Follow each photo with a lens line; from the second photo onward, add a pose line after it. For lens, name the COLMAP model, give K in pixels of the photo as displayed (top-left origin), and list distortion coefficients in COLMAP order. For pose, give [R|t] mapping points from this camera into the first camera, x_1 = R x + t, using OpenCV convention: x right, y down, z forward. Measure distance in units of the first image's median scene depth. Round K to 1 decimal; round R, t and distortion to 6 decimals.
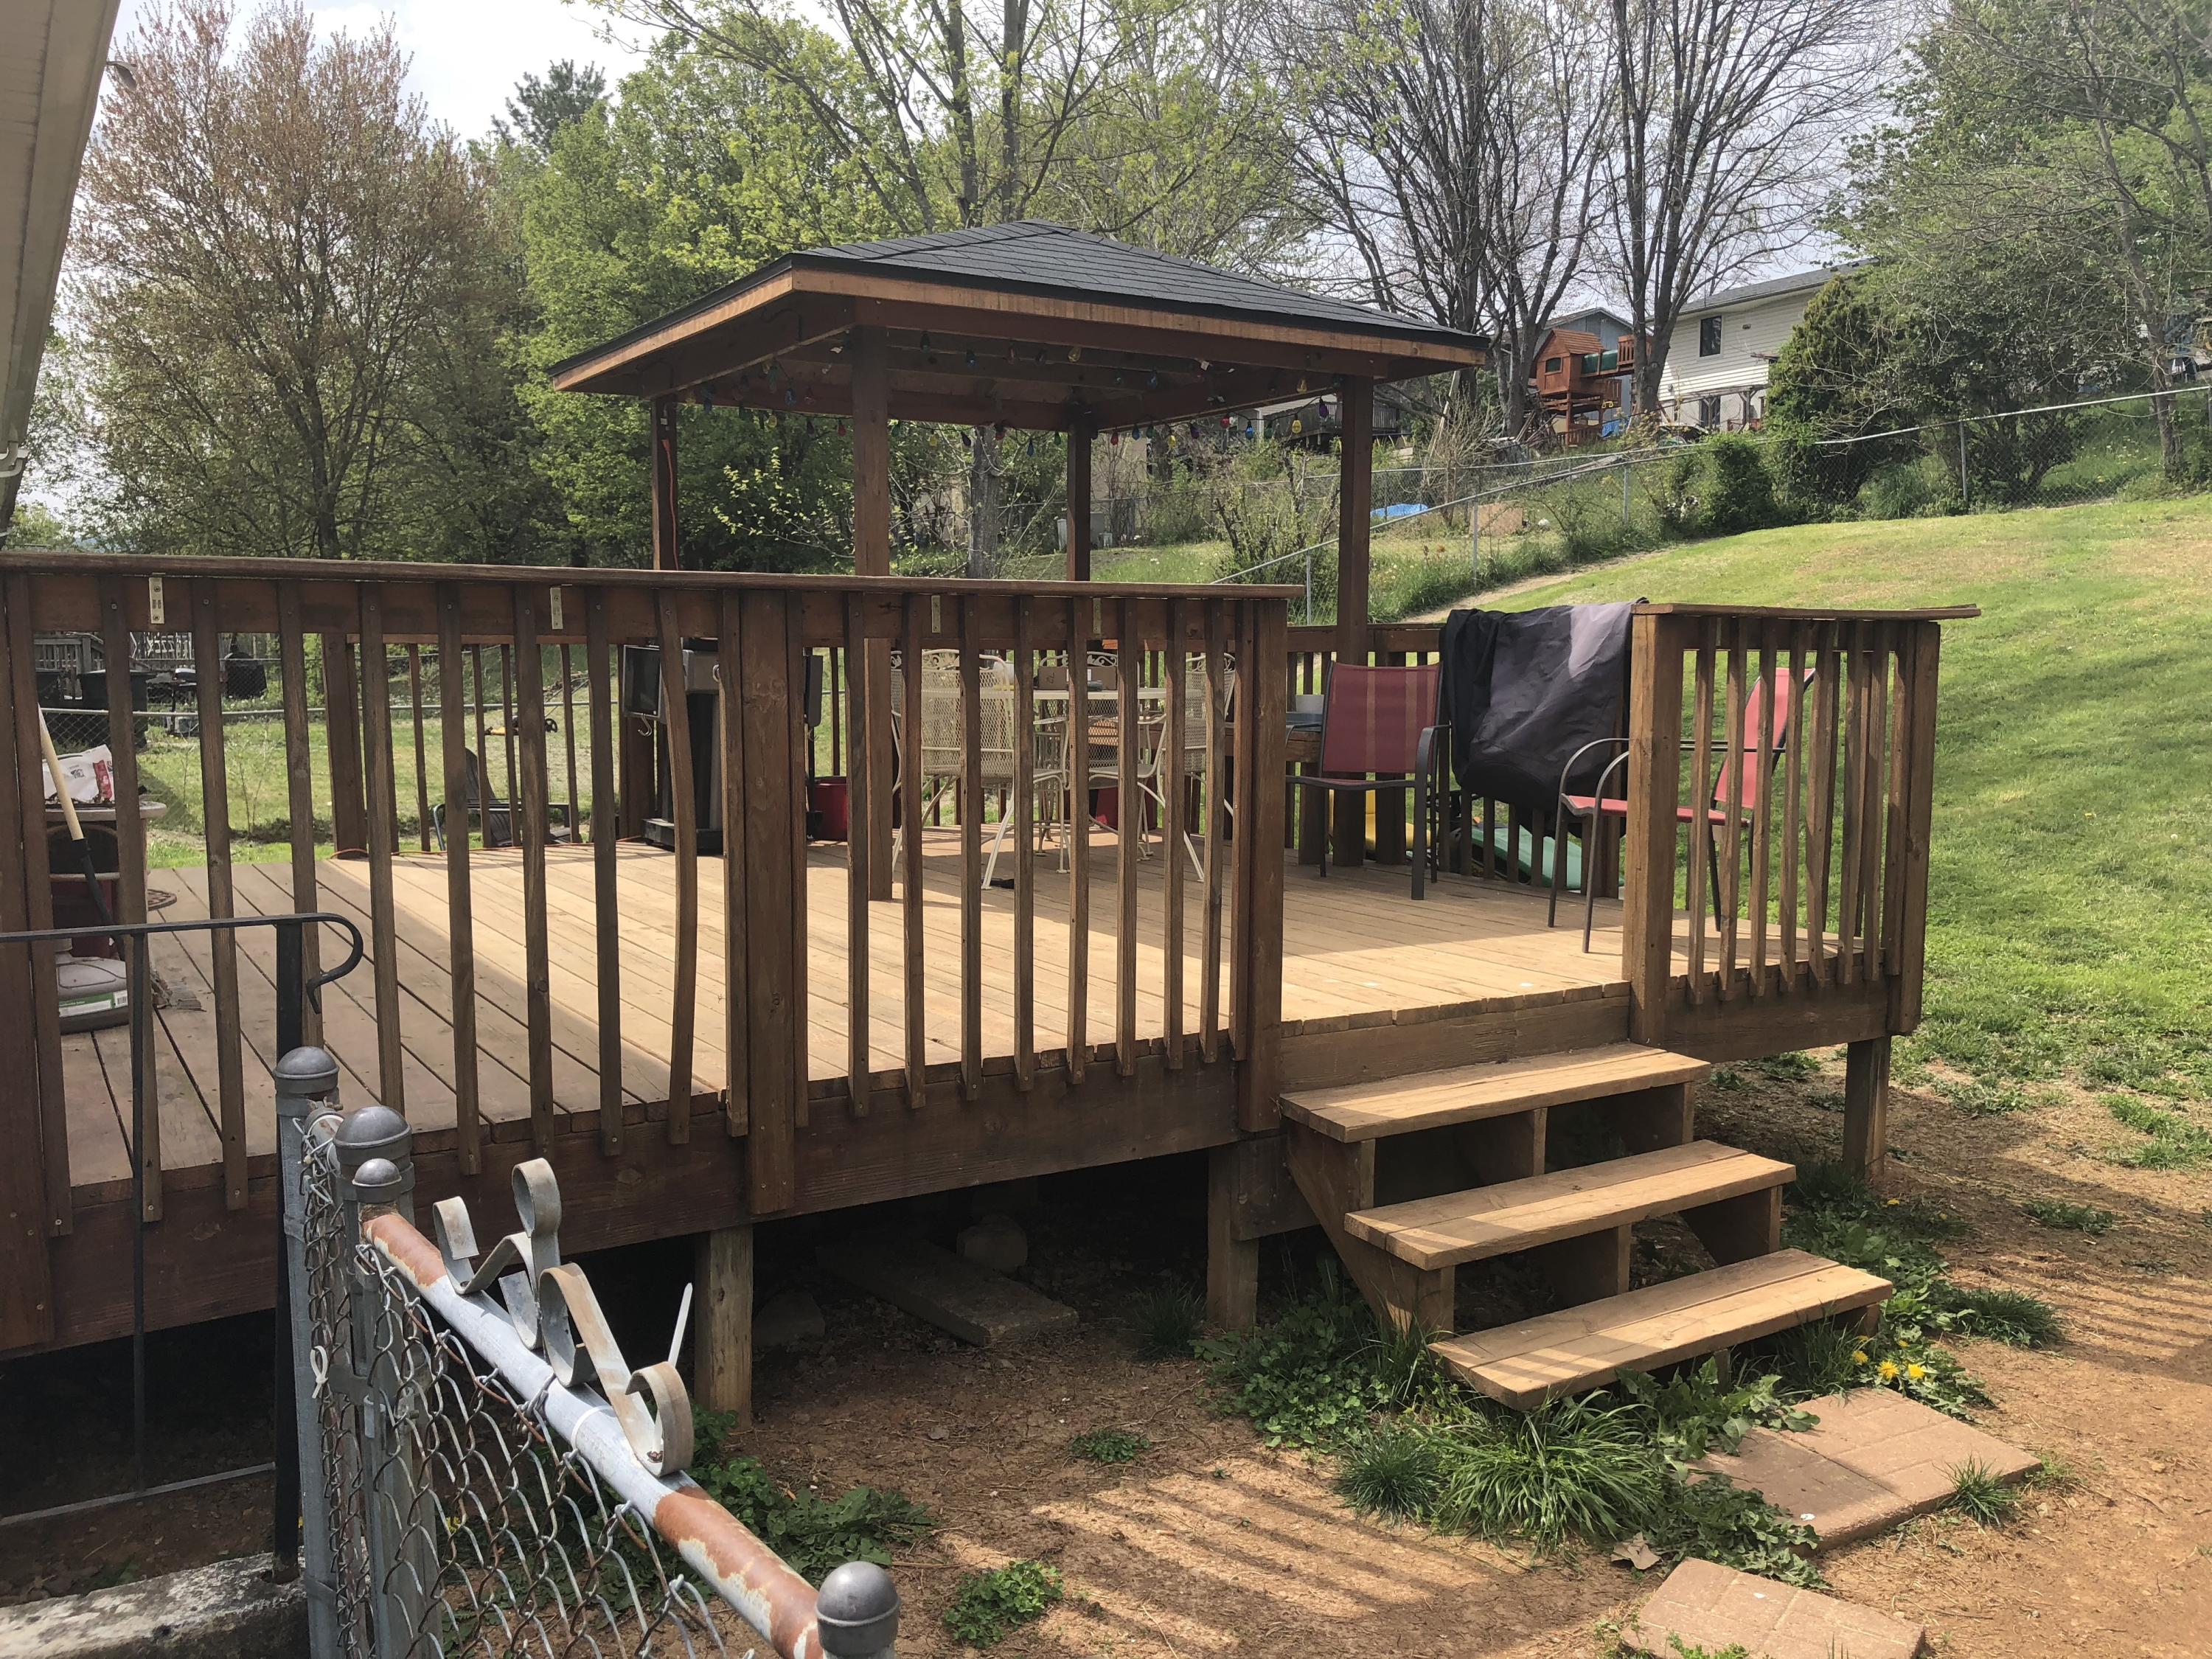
lens RADIAL K [[1809.6, 0, 1137.3], [0, 1809.6, 831.0], [0, 0, 1]] dist [-0.008444, 0.011982]
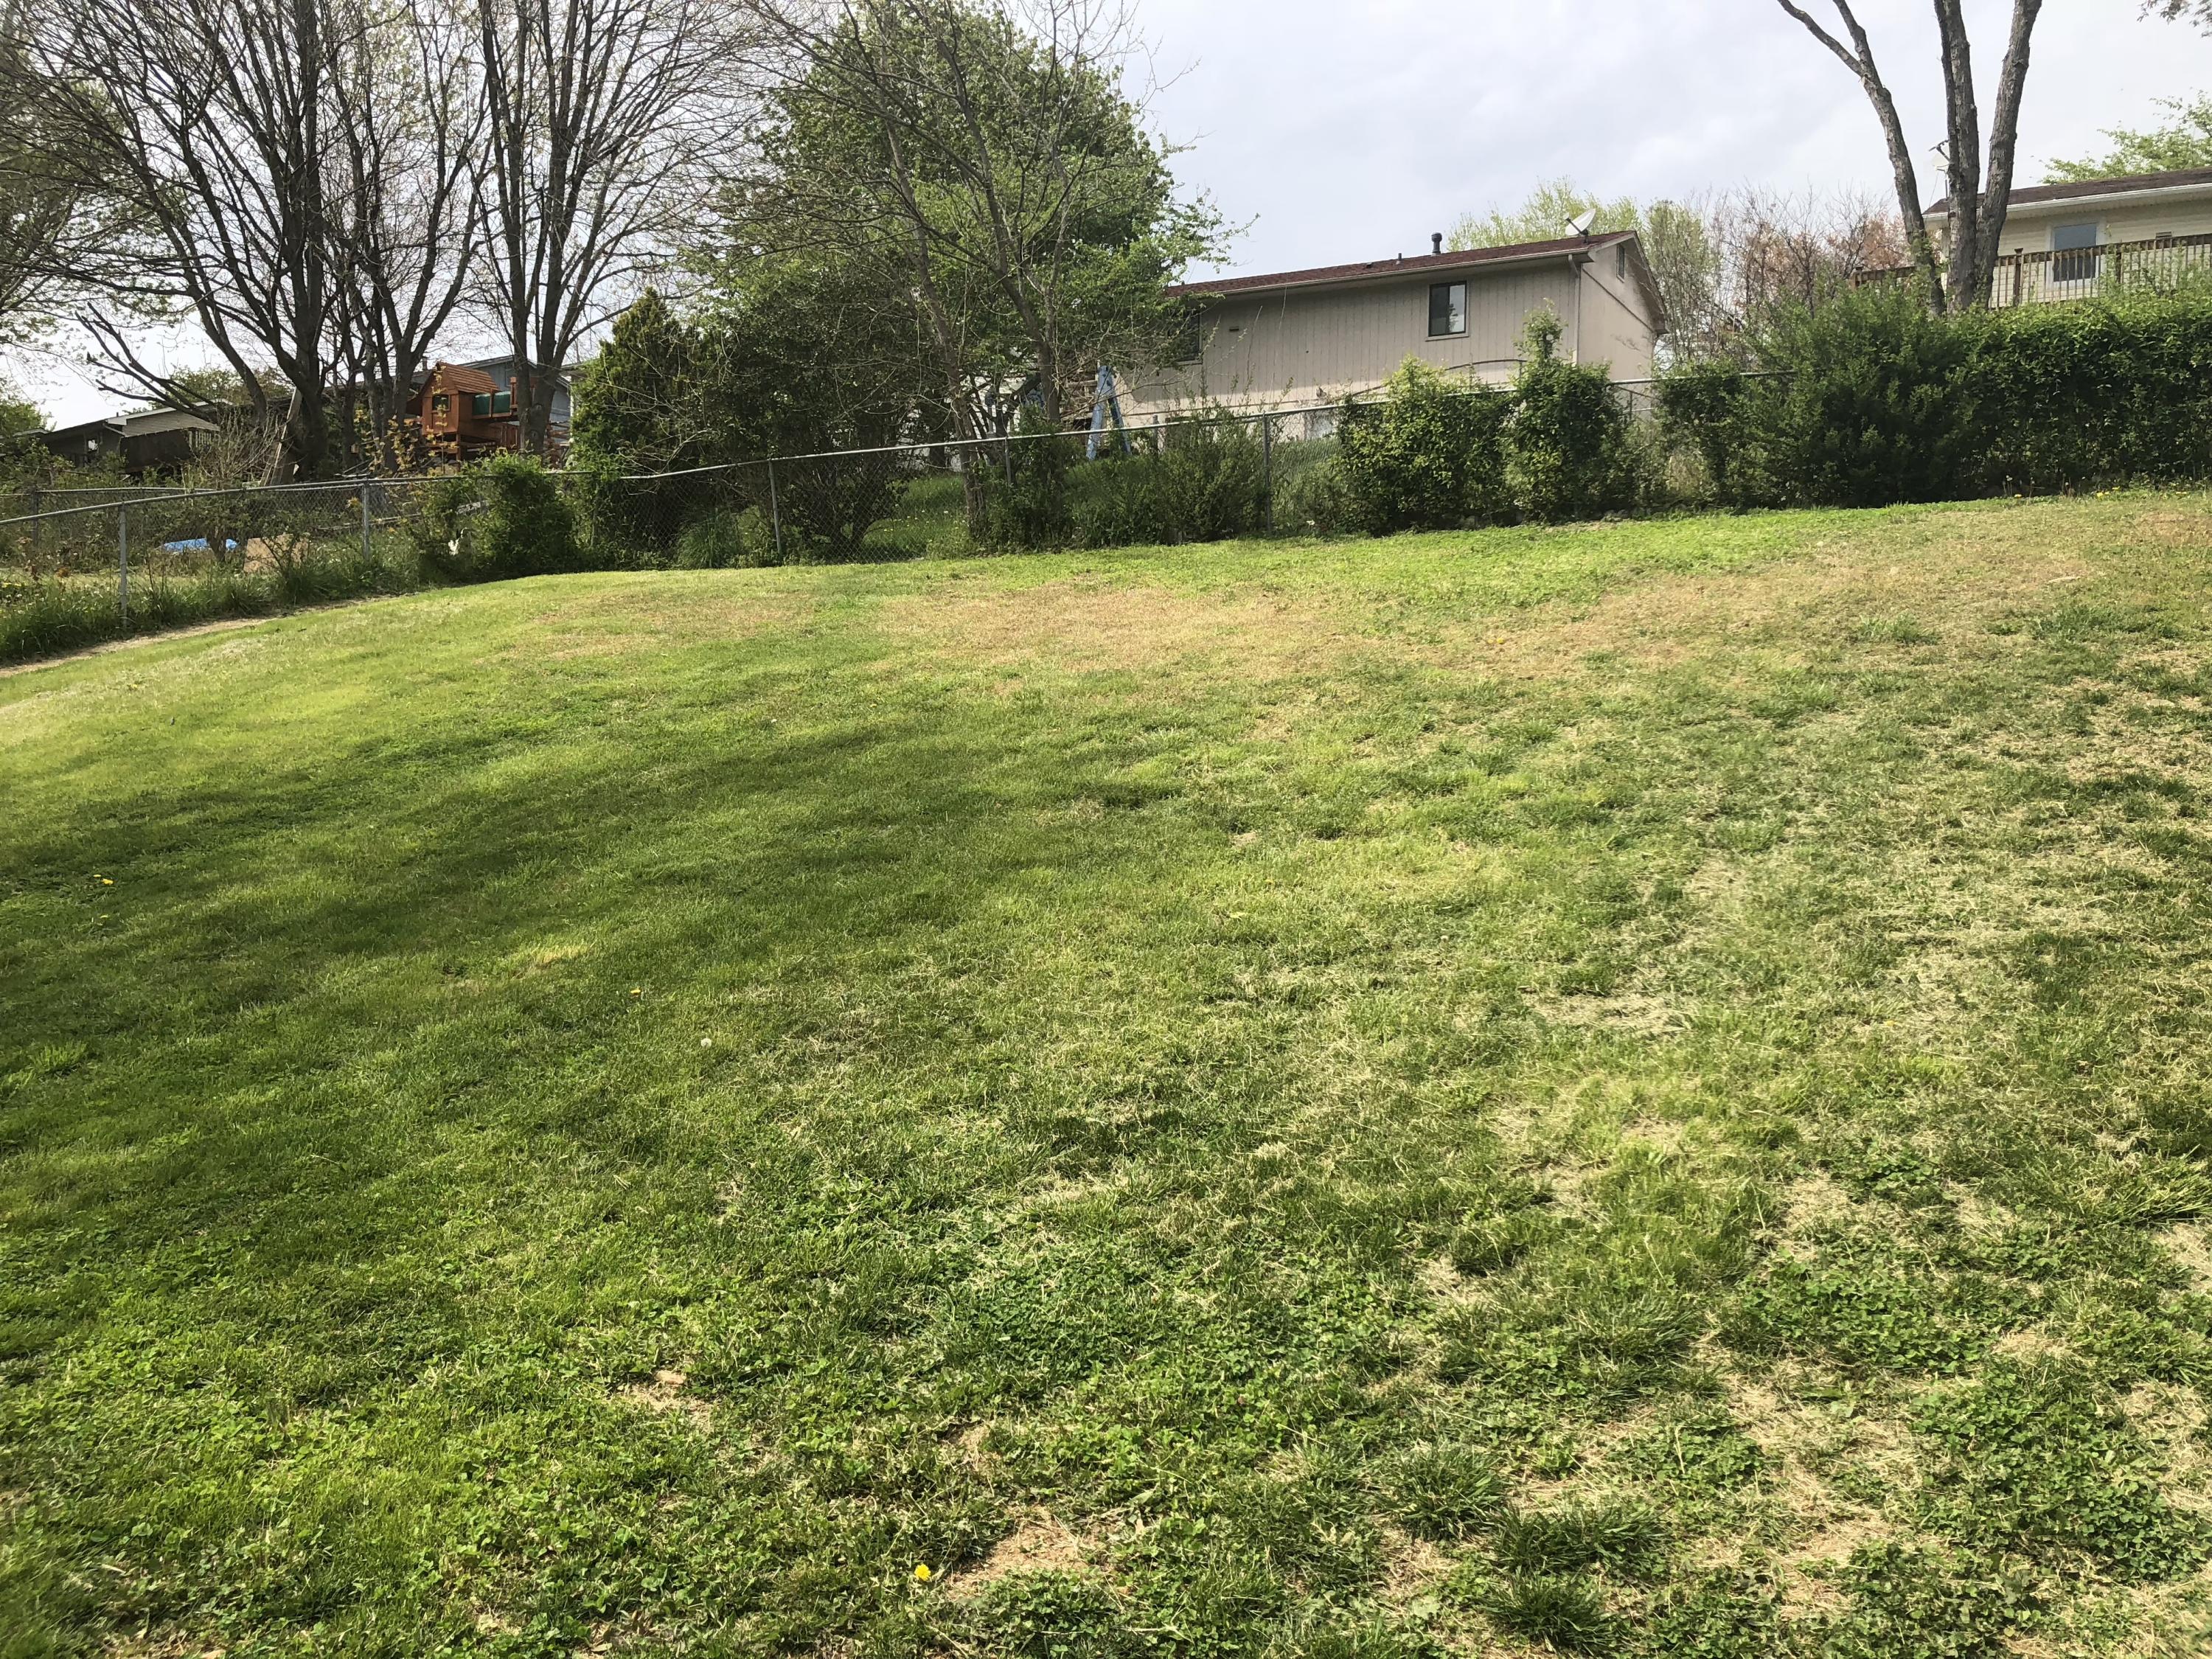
lens RADIAL K [[1809.6, 0, 1137.3], [0, 1809.6, 831.0], [0, 0, 1]] dist [-0.008444, 0.011982]
pose [[0.855800, -0.011652, 0.517175, 0.145139], [0.032588, 0.998975, -0.031418, -0.015658], [-0.516279, 0.043742, 0.855303, 0.162866]]
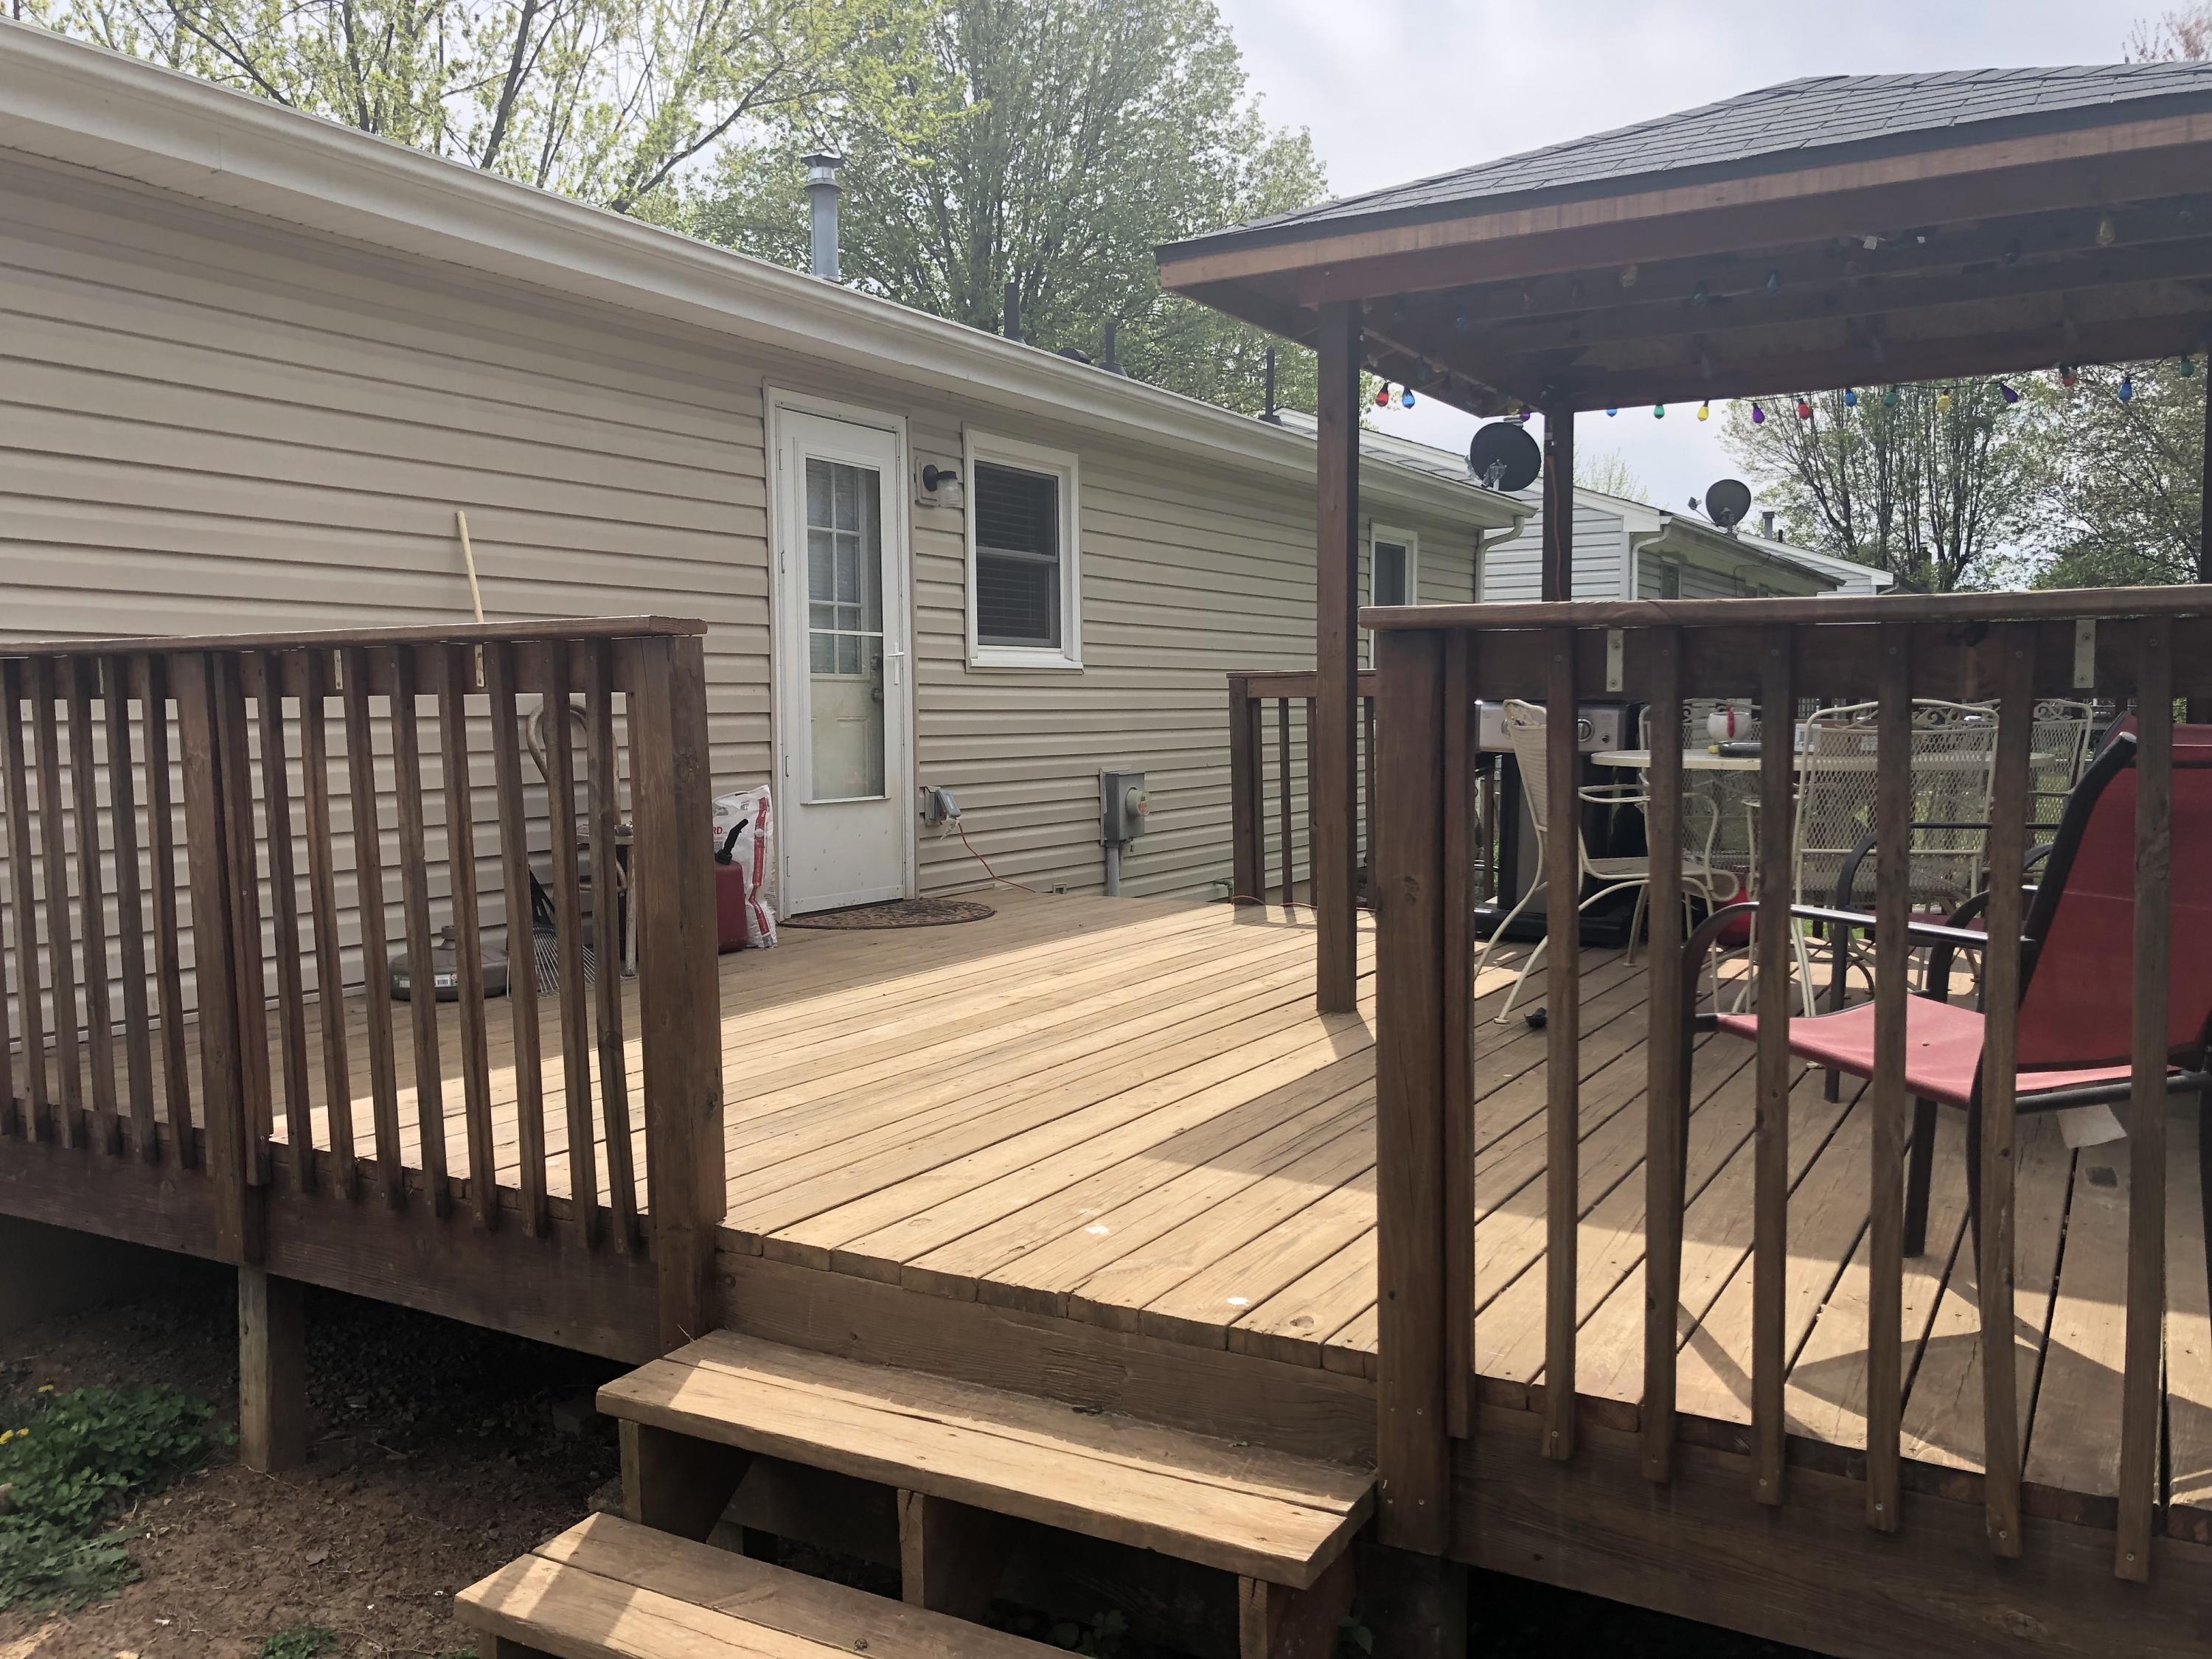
lens RADIAL K [[1809.6, 0, 1137.3], [0, 1809.6, 831.0], [0, 0, 1]] dist [-0.008444, 0.011982]
pose [[0.489179, 0.059894, -0.870124, 0.721938], [-0.078114, 0.996639, 0.024686, -0.074852], [0.868678, 0.055893, 0.492214, 0.734792]]
